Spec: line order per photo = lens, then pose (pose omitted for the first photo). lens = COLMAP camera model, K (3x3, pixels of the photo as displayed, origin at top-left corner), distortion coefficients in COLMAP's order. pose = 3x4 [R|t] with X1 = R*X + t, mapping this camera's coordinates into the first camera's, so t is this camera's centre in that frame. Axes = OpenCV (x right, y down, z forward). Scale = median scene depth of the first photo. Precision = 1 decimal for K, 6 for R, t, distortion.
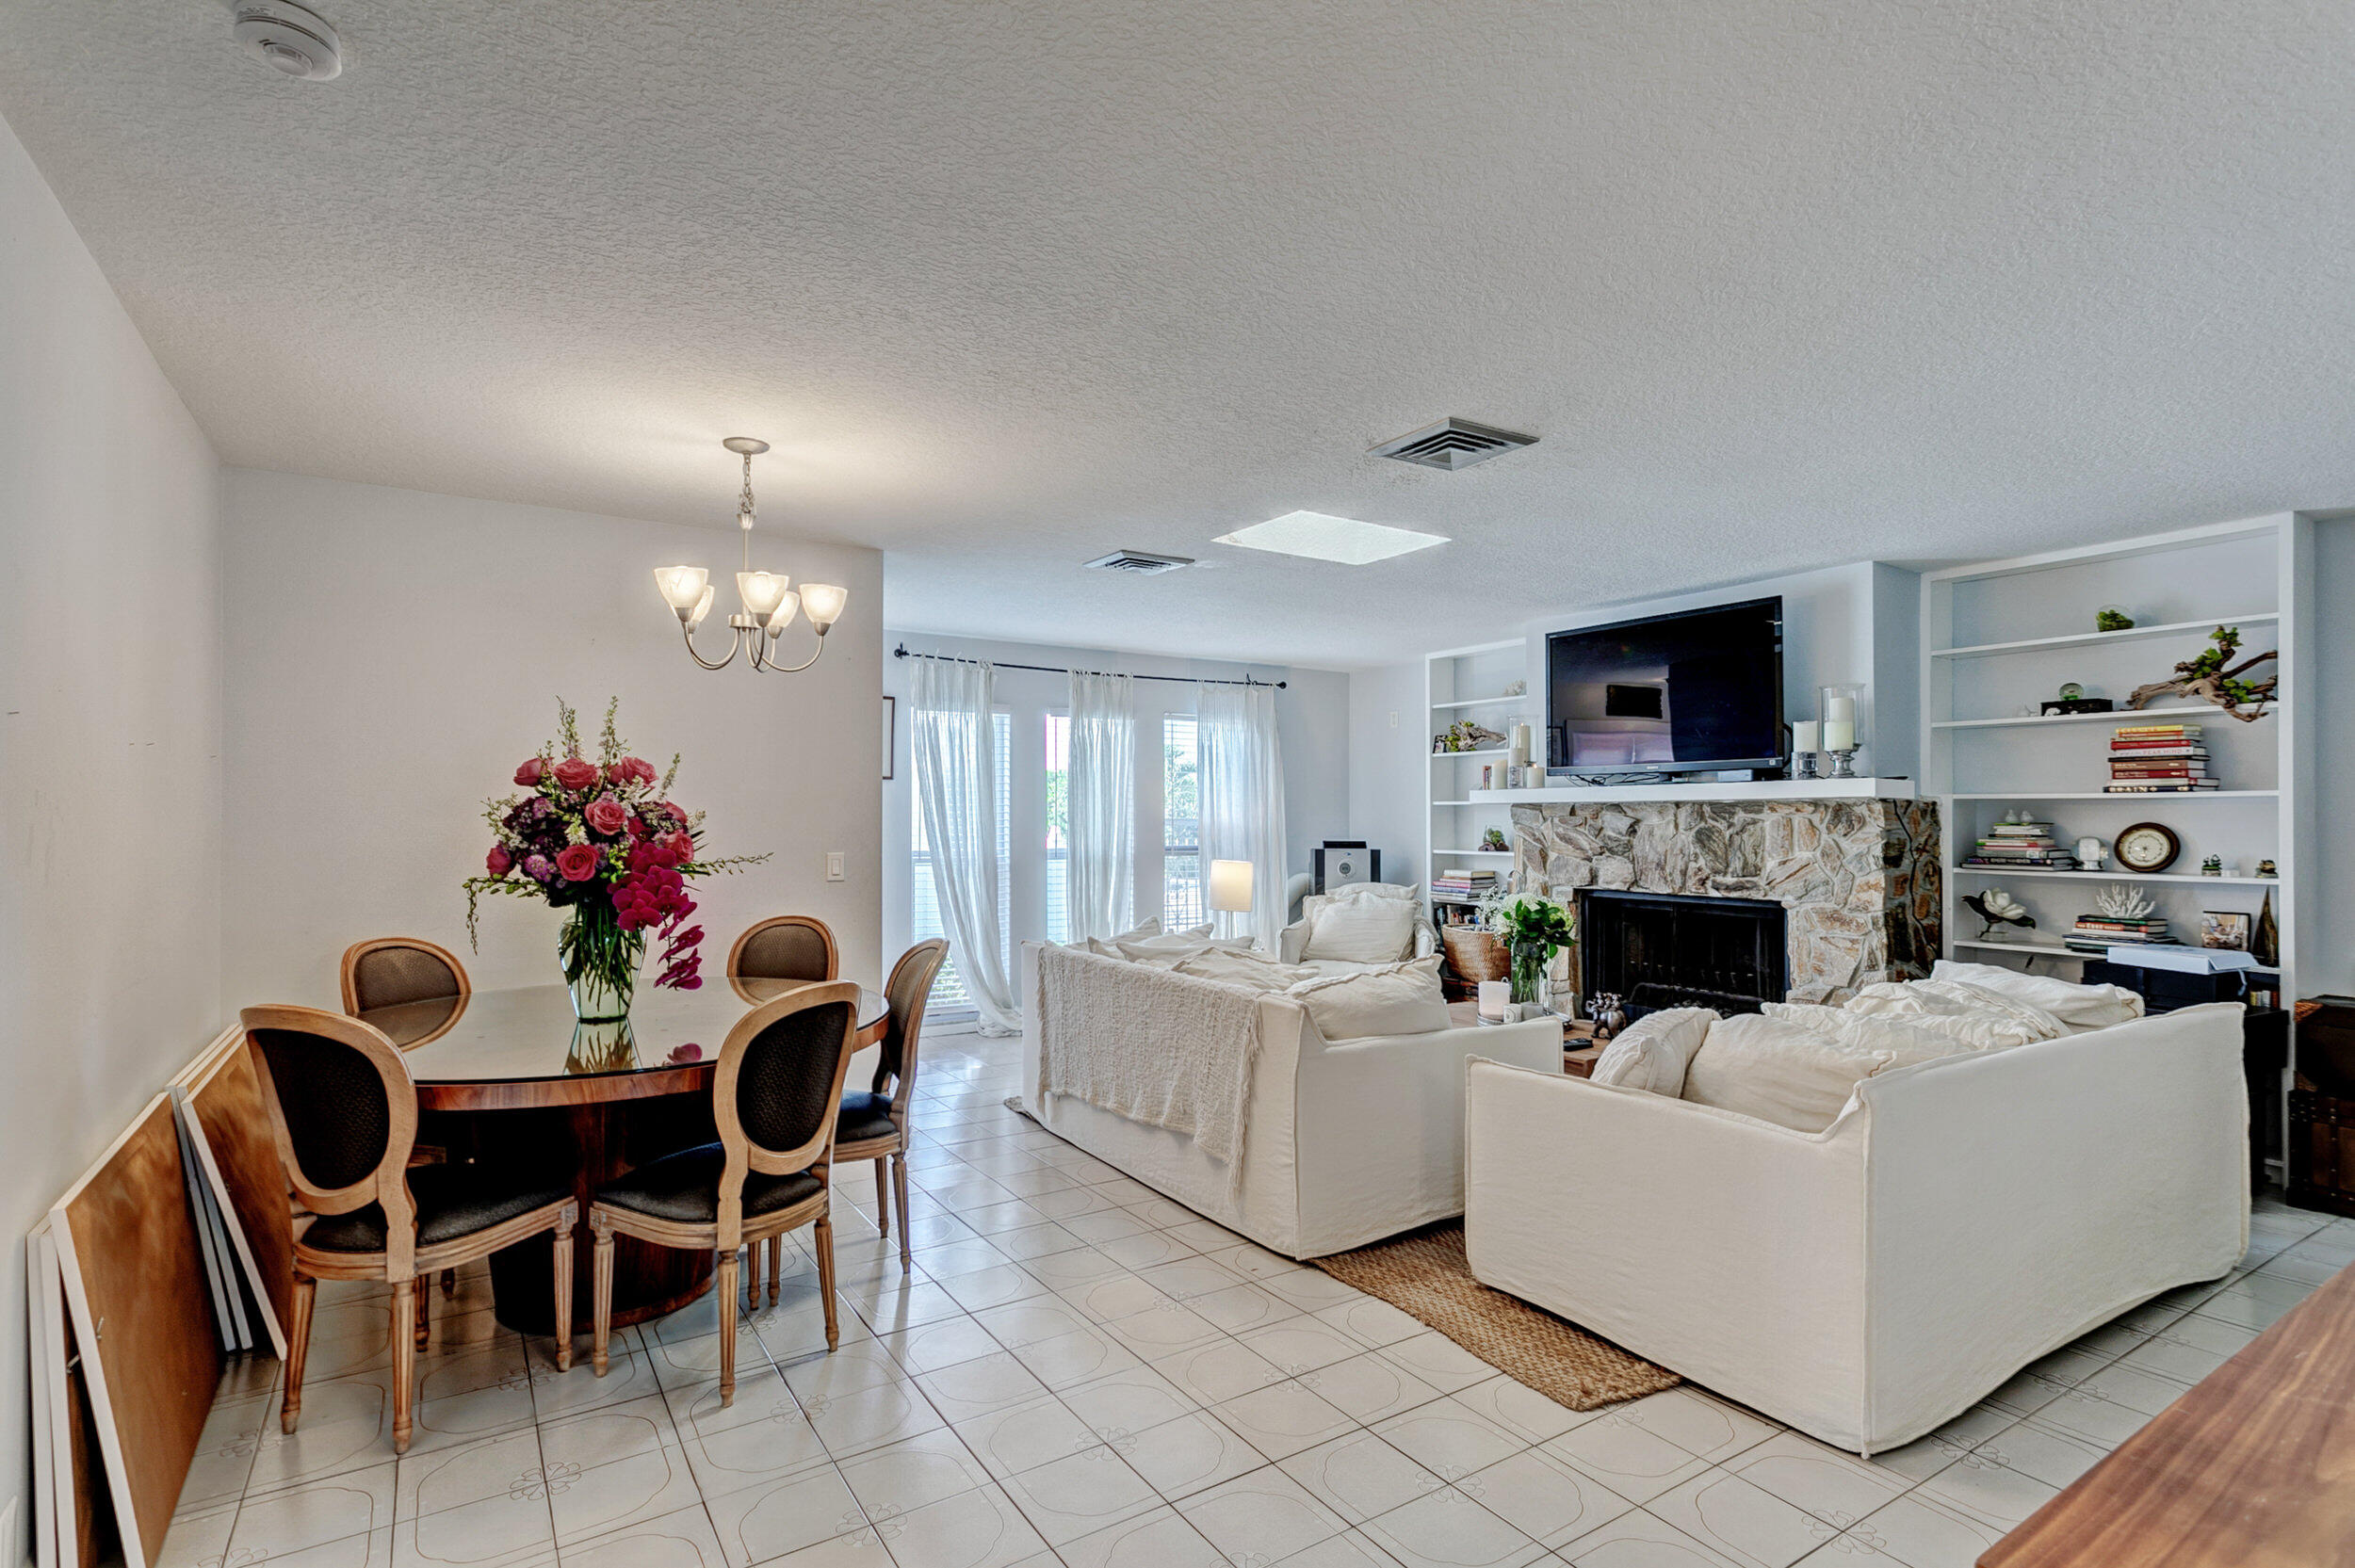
lens RADIAL K [[1149.0, 0, 1178.5], [0, 1149.0, 807.8], [0, 0, 1]] dist [0.005929, 0.001593]
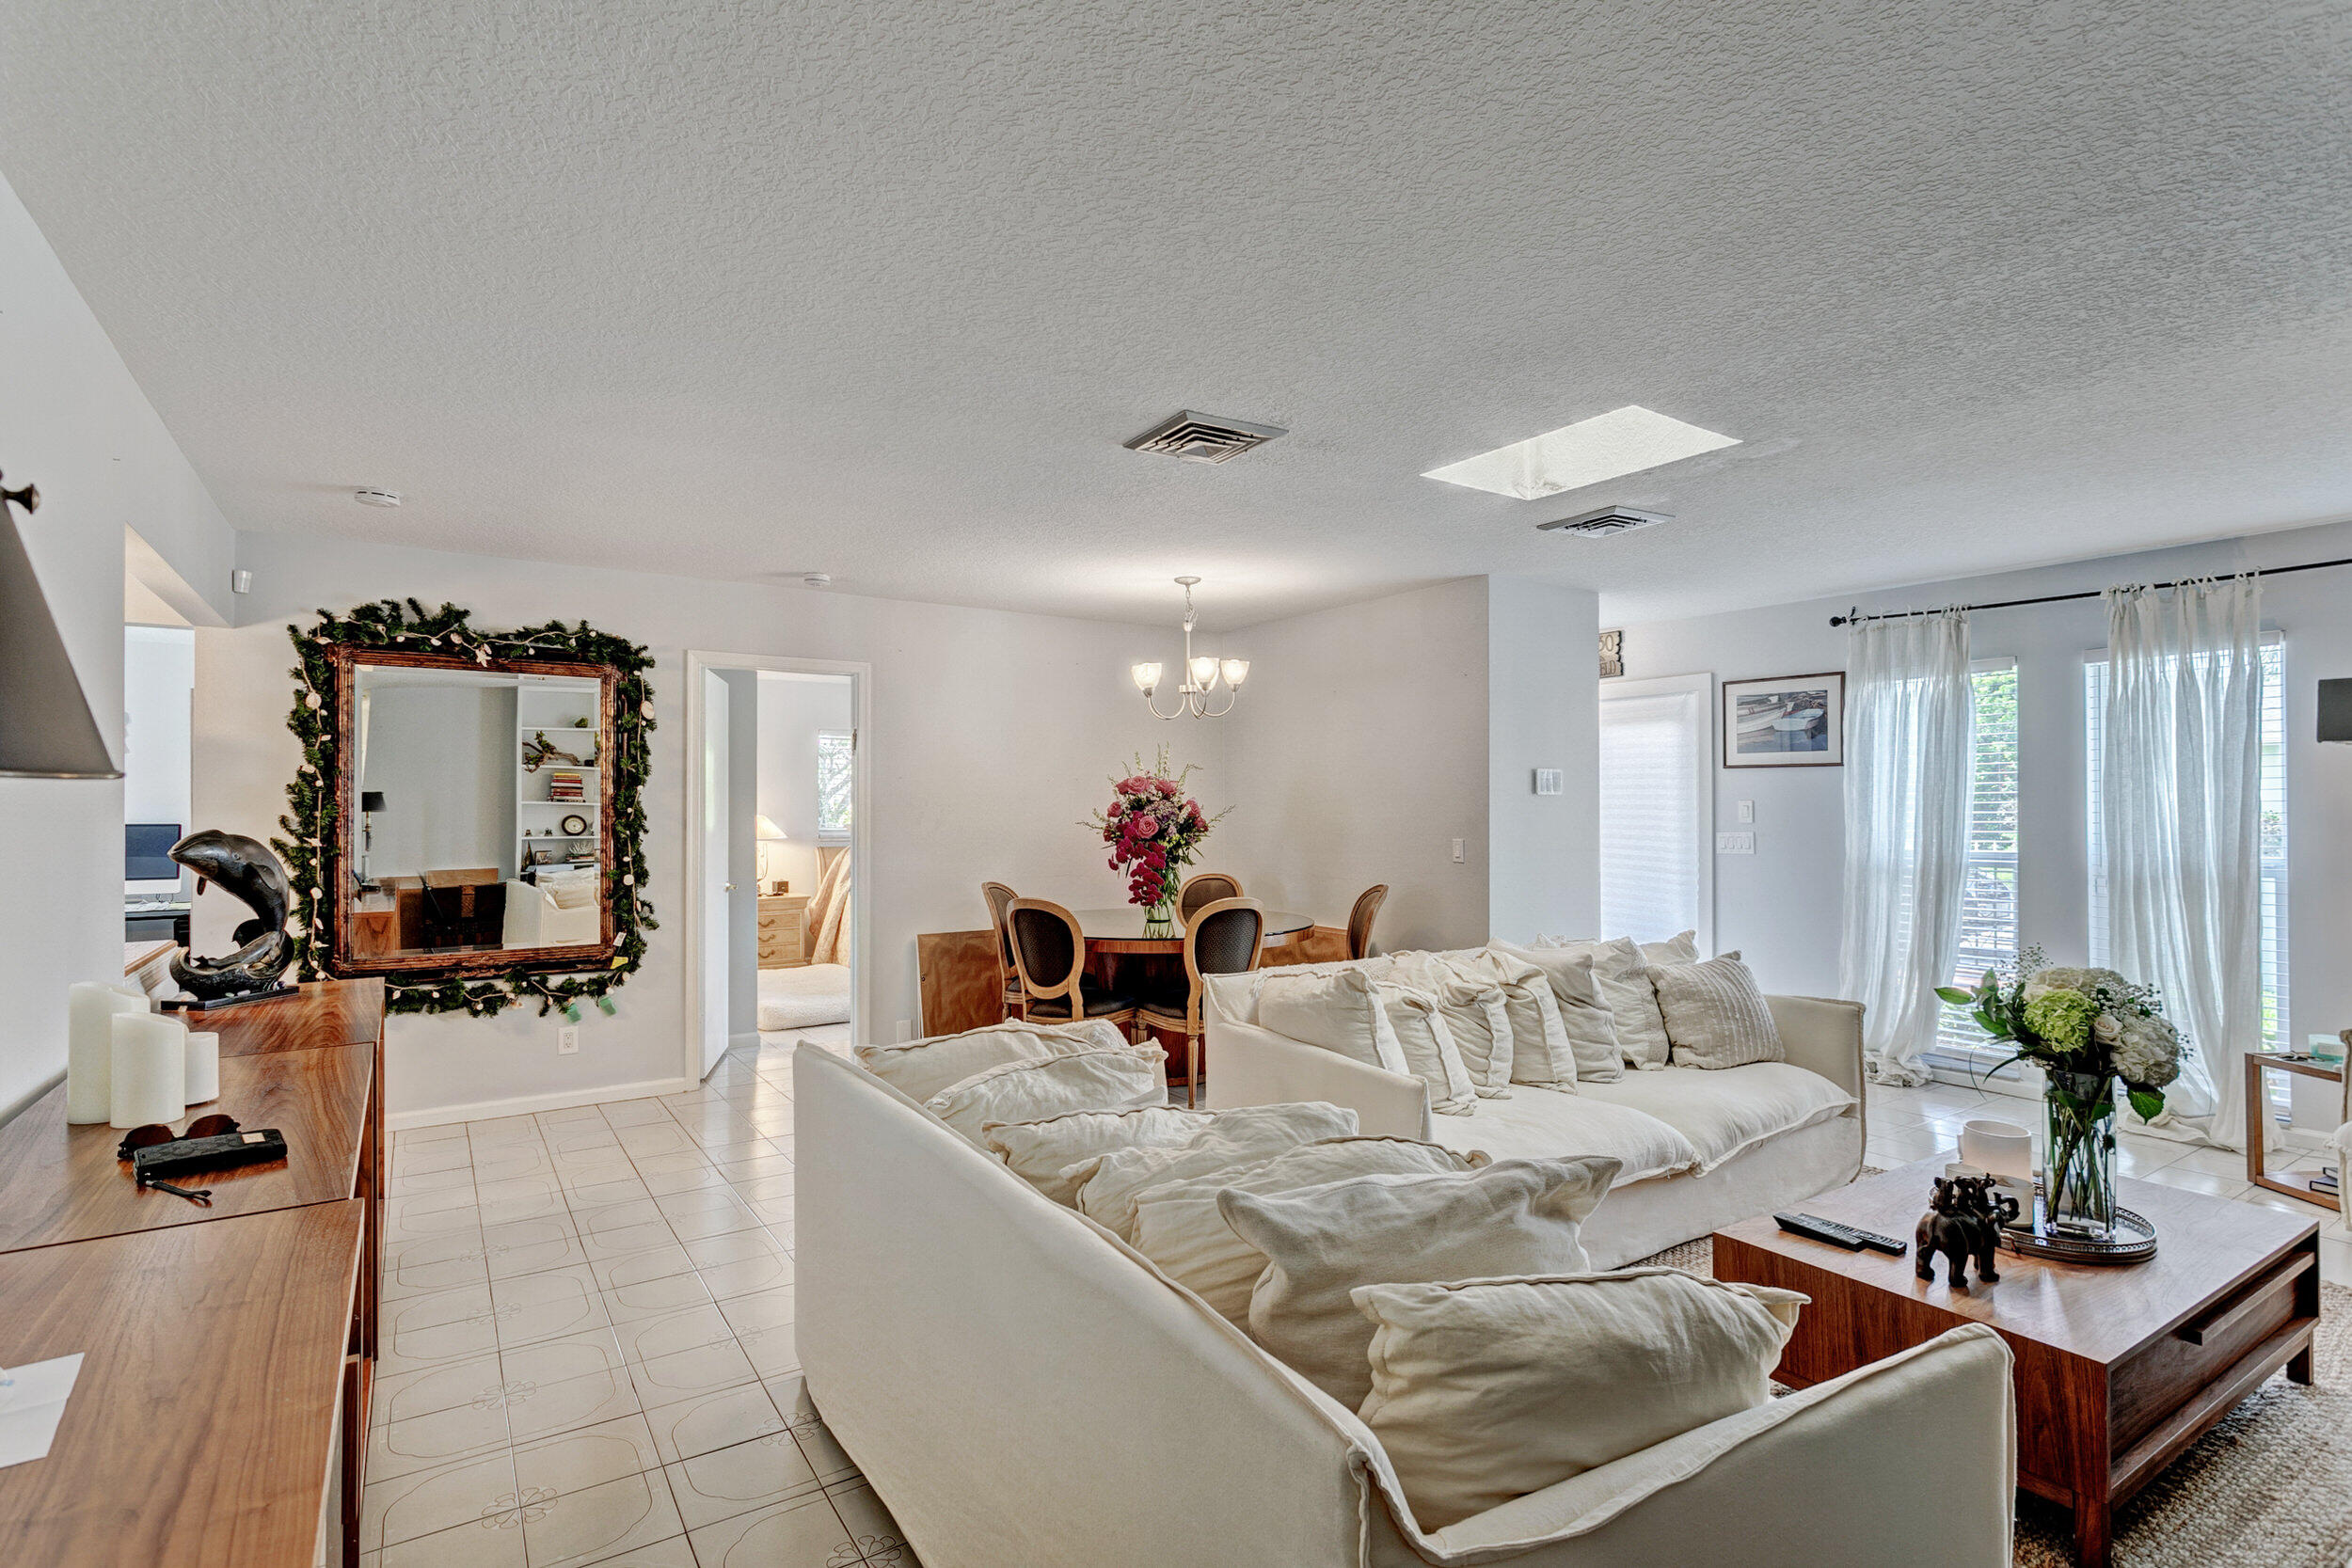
lens RADIAL K [[1132.7, 0, 1167.2], [0, 1132.7, 795.8], [0, 0, 1]] dist [0.000096, 0.001575]
pose [[0.012220, -0.011944, -0.999854, 0.827835], [0.008005, 0.999898, -0.011846, 0.005481], [0.999893, -0.007859, 0.012314, 0.653827]]
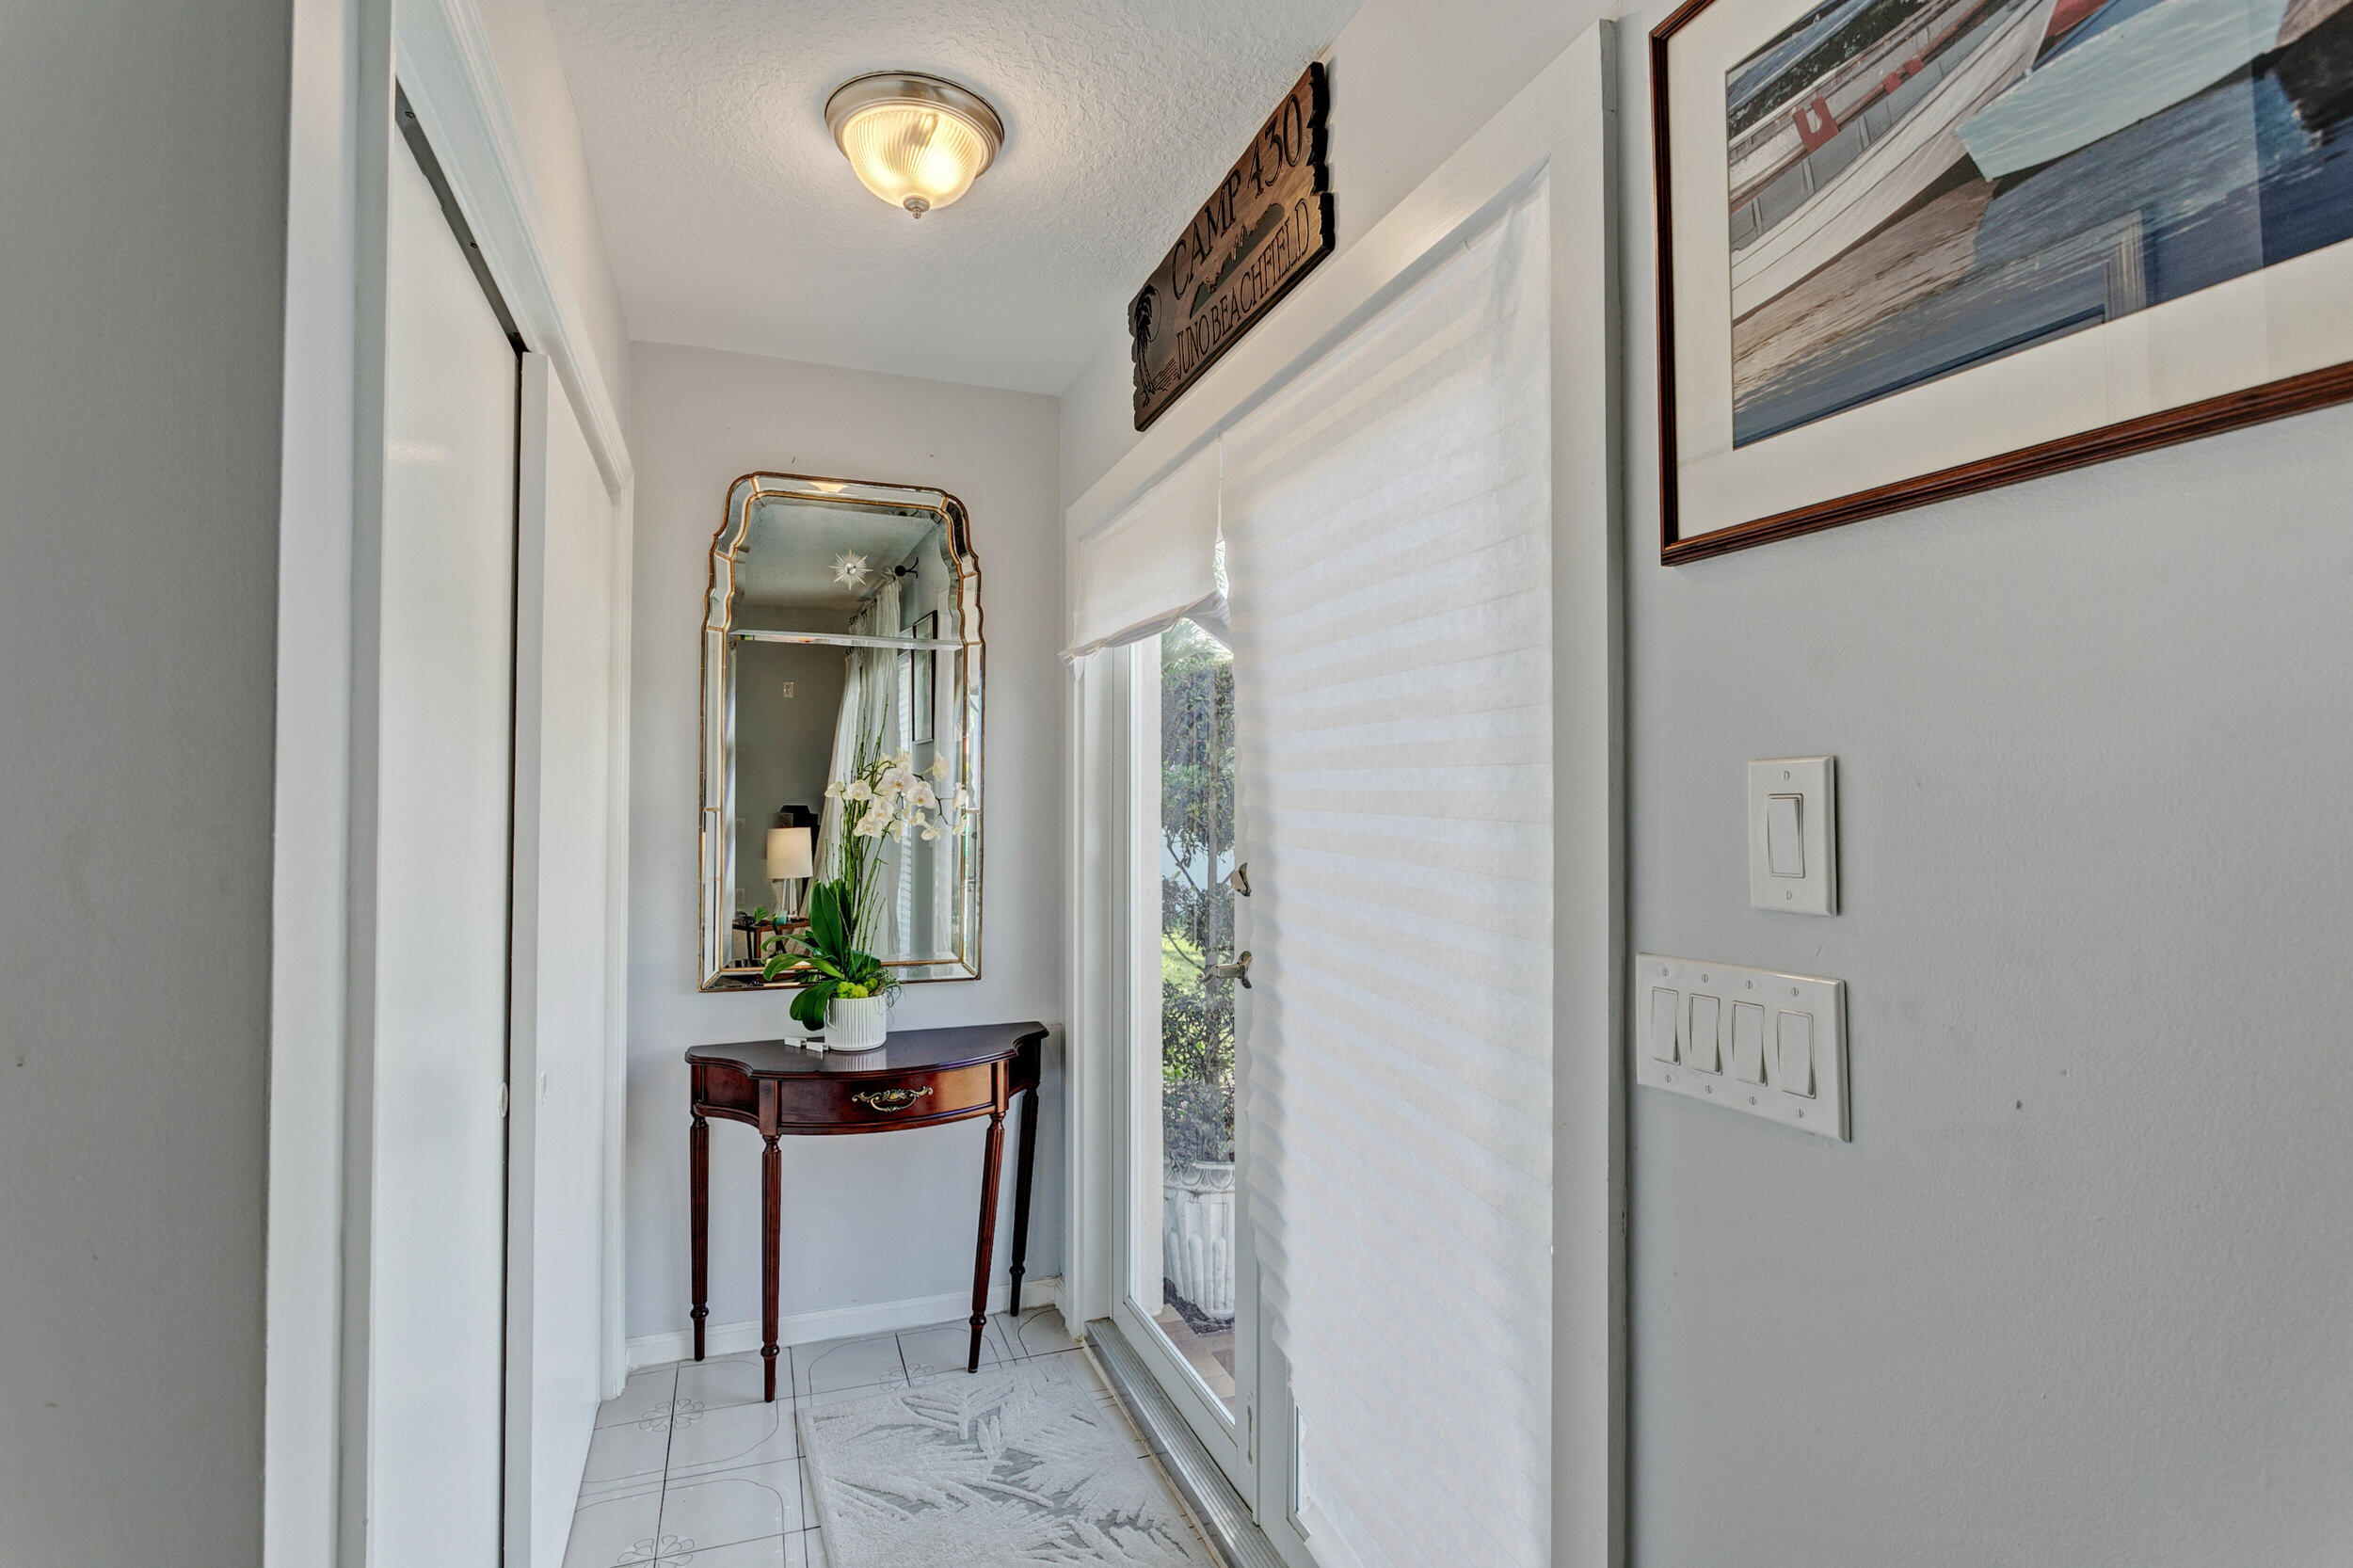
lens RADIAL K [[1131.2, 0, 1176.7], [0, 1131.2, 780.2], [0, 0, 1]] dist [-0.016598, 0.009608]
pose [[-0.207553, -0.022608, -0.977962, -0.230948], [0.004711, 0.999698, -0.024111, 0.008231], [0.978212, -0.009611, -0.207384, 1.257028]]
